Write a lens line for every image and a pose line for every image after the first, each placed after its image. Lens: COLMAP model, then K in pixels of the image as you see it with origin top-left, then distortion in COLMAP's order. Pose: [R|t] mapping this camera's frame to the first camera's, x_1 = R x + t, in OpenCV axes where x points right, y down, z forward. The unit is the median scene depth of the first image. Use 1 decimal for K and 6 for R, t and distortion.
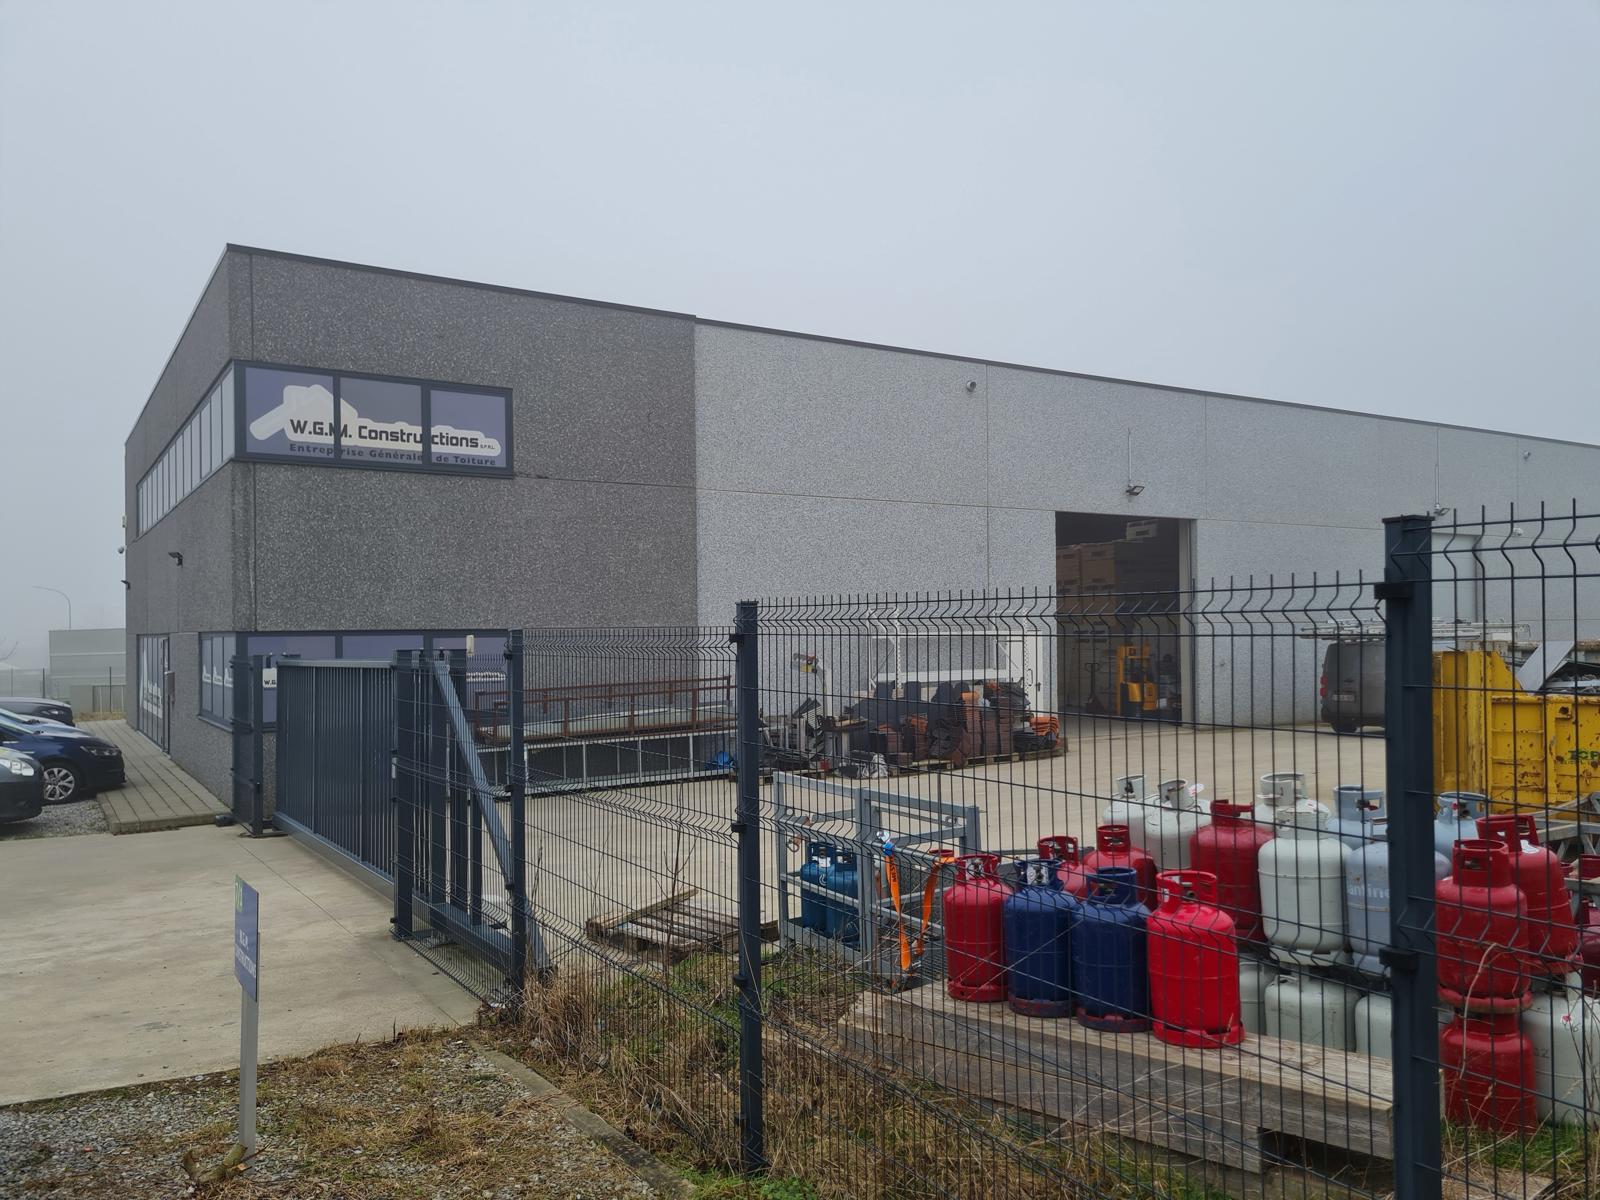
lens RADIAL K [[1206.0, 0, 803.4], [0, 1206.0, 616.9], [0, 0, 1]] dist [0.055328, -0.033853]
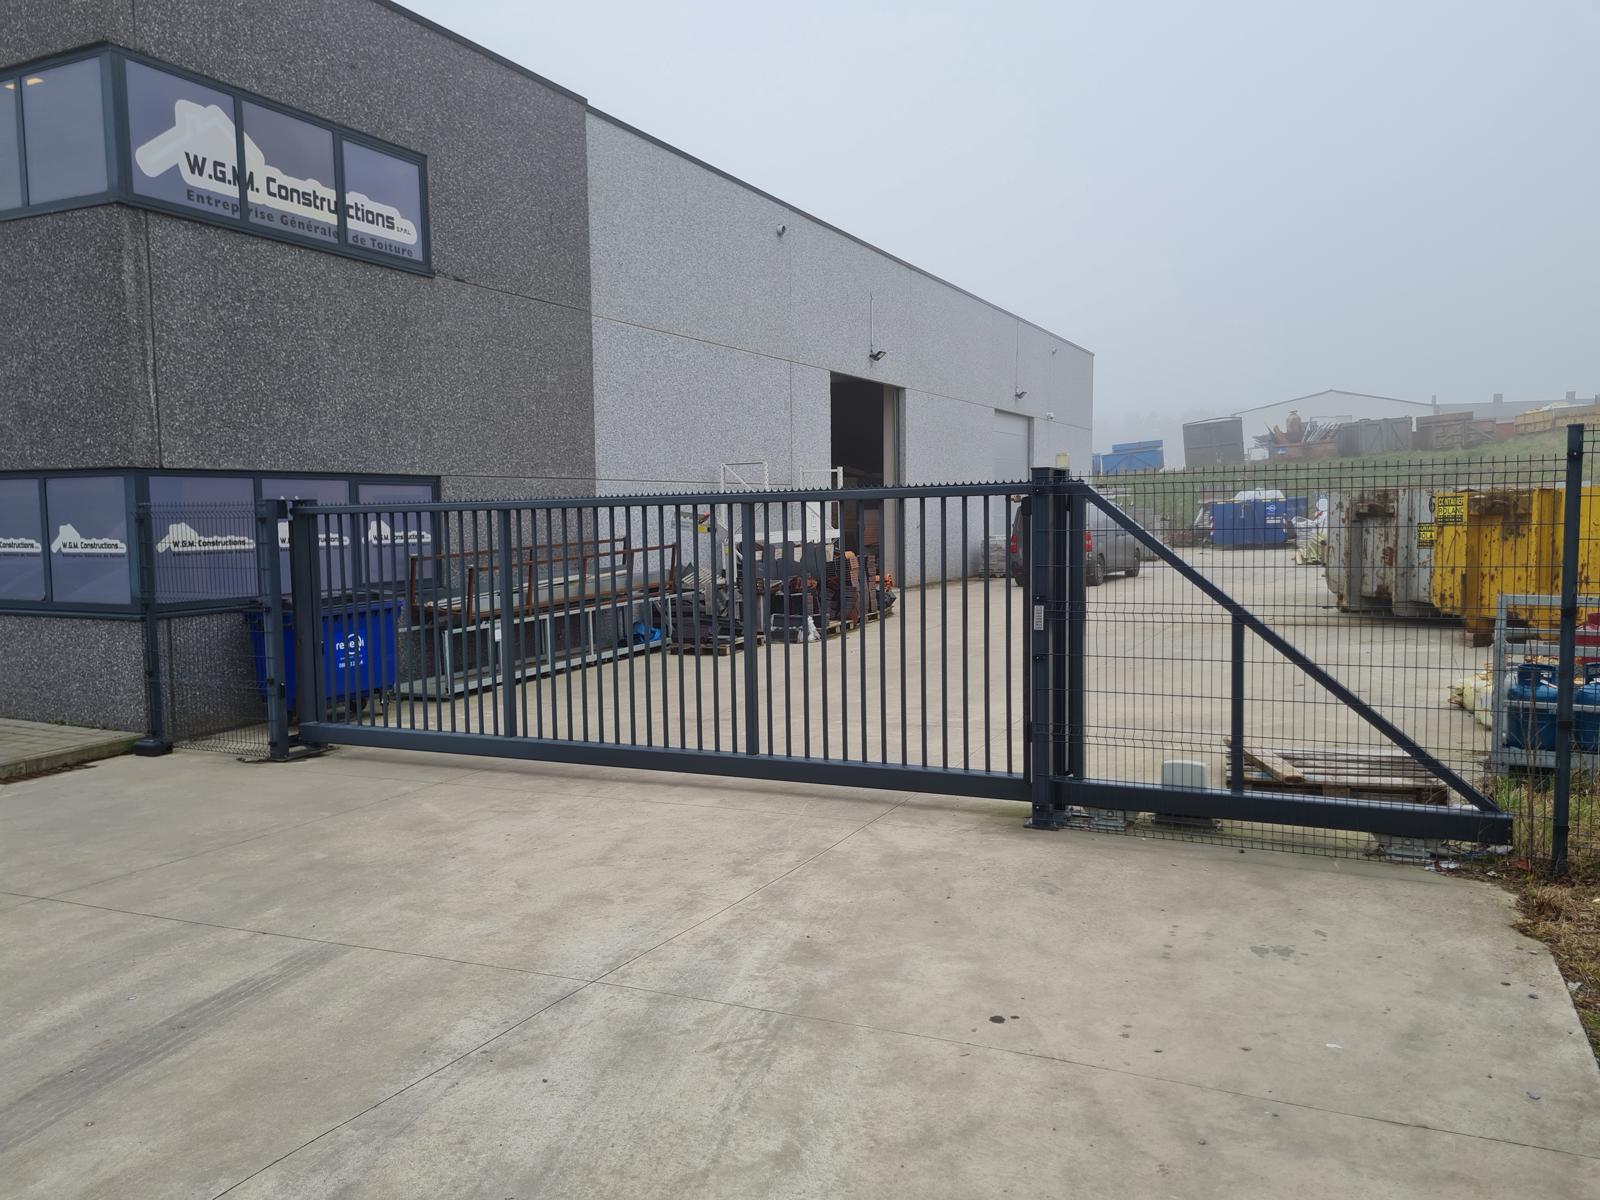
lens RADIAL K [[1206.0, 0, 800.6], [0, 1206.0, 600.3], [0, 0, 1]] dist [0.055328, -0.033853]
pose [[0.854754, -0.039768, 0.517507, -0.442253], [-0.003310, 0.996623, 0.082052, 0.024905], [-0.519022, -0.071847, 0.851736, 0.208365]]
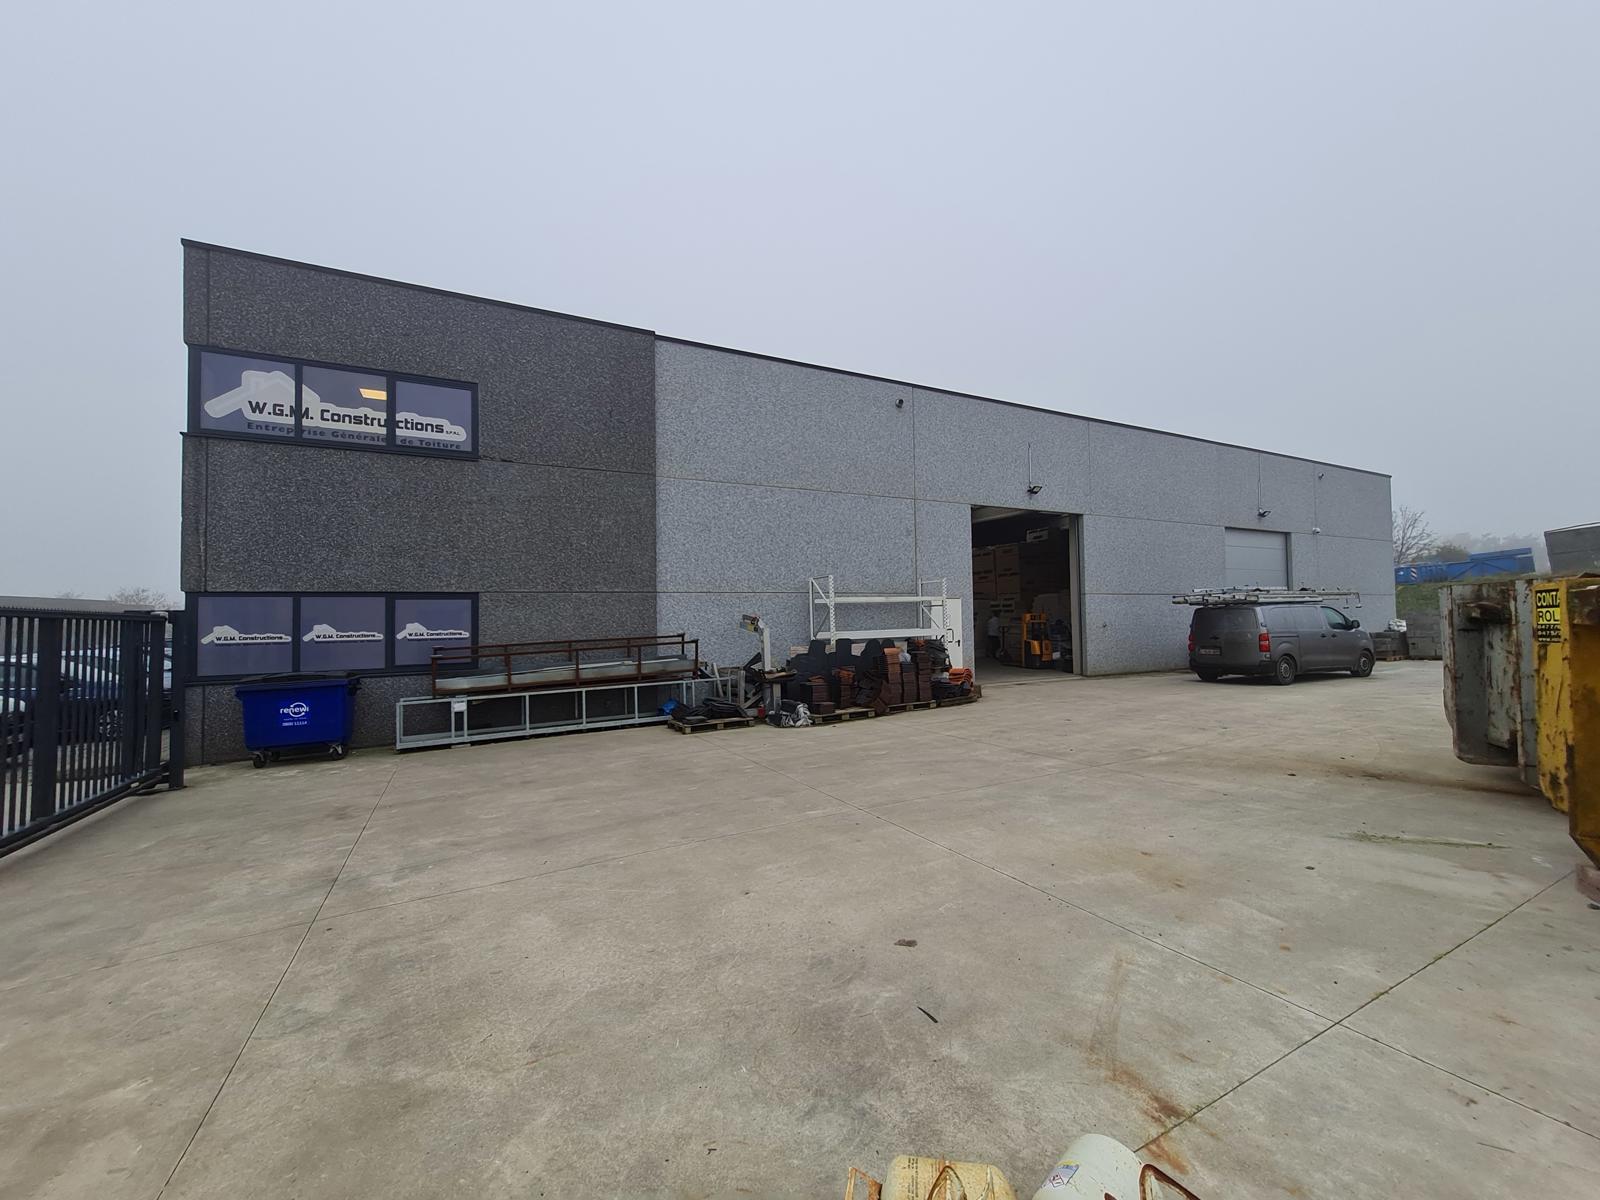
lens RADIAL K [[628.4, 0, 789.6], [0, 628.4, 595.3], [0, 0, 1]] dist [0.001068, -0.000220]
pose [[0.995215, -0.008379, -0.097346, 0.109744], [0.006479, 0.999783, -0.019810, 0.026178], [0.097491, 0.019084, 0.995053, 0.435510]]
